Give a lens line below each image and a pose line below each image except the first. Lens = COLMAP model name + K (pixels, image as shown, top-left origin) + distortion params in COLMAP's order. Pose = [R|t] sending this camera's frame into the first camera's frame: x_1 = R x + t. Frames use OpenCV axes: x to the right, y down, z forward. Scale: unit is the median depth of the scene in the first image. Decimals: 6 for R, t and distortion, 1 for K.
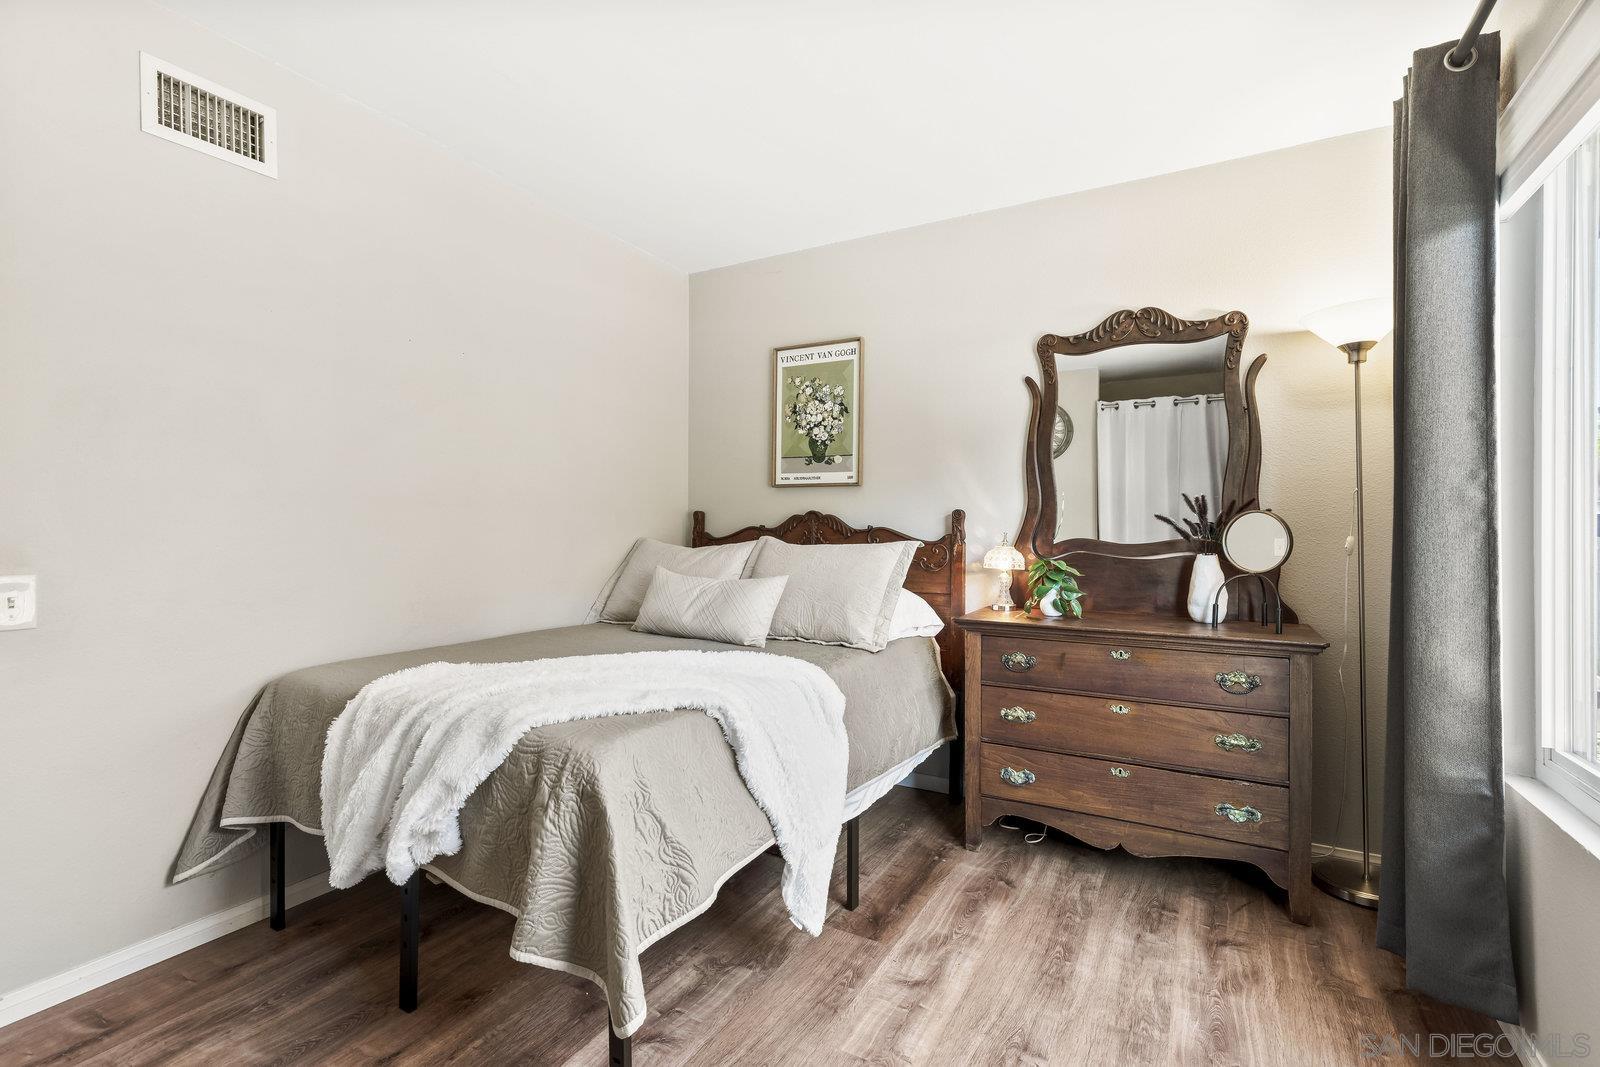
lens RADIAL K [[734.6, 0, 801.9], [0, 734.6, 535.7], [0, 0, 1]] dist [0.006713, -0.003243]
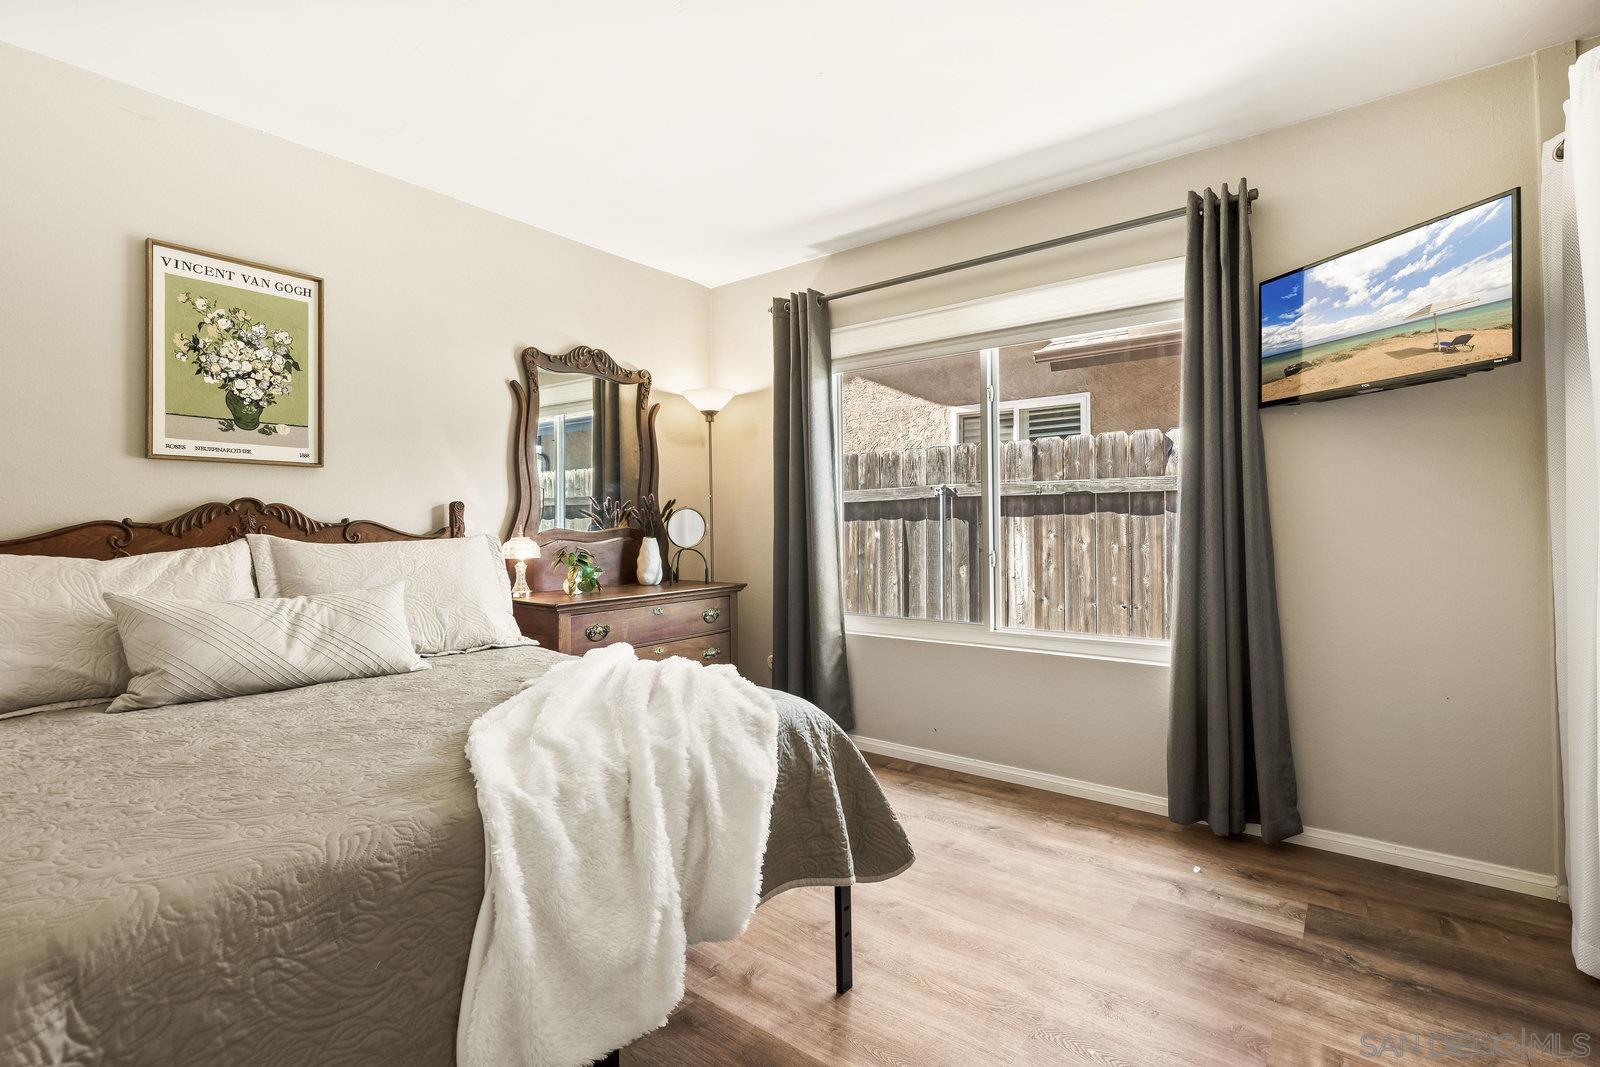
lens RADIAL K [[734.6, 0, 802.1], [0, 734.6, 519.3], [0, 0, 1]] dist [0.006713, -0.003243]
pose [[0.132415, -0.007483, 0.991166, -0.615036], [0.013413, 0.999893, 0.005757, -0.009909], [-0.991104, 0.012532, 0.132501, 0.376175]]
